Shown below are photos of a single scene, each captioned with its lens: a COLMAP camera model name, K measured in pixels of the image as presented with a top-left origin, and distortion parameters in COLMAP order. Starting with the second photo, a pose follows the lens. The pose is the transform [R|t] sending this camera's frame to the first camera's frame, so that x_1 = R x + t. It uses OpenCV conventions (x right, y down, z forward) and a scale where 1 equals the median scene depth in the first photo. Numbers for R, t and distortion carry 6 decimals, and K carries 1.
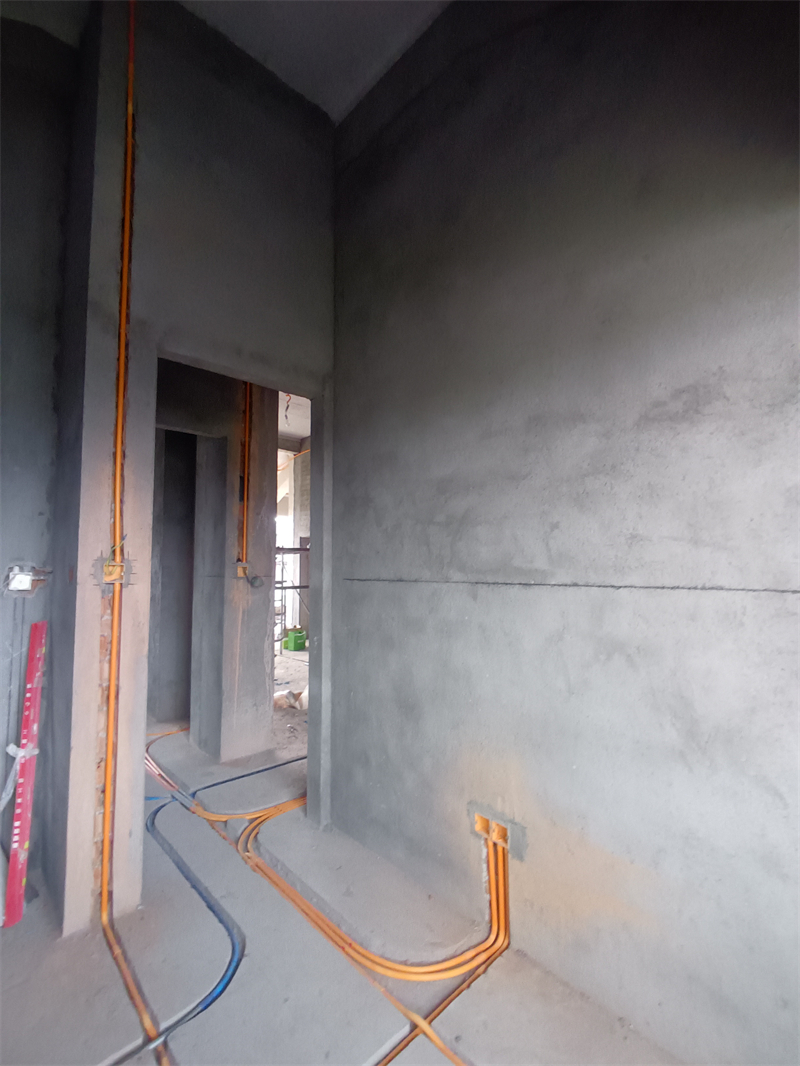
lens RADIAL K [[490.6, 0, 407.0], [0, 490.6, 536.1], [0, 0, 1]] dist [-0.005797, 0.003040]
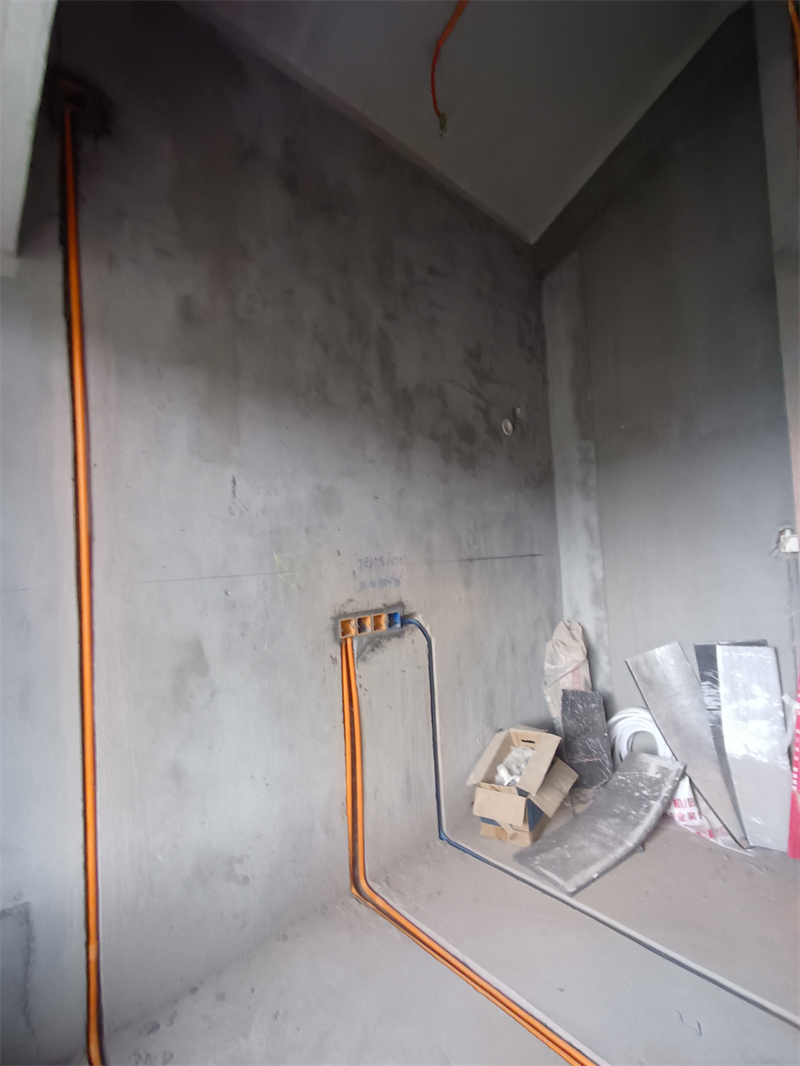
lens RADIAL K [[490.6, 0, 403.4], [0, 490.6, 538.6], [0, 0, 1]] dist [-0.005797, 0.003040]
pose [[-0.028350, -0.033293, -0.999043, 0.290387], [0.118156, 0.992327, -0.036422, 0.022968], [0.992590, -0.119075, -0.024199, 0.214725]]
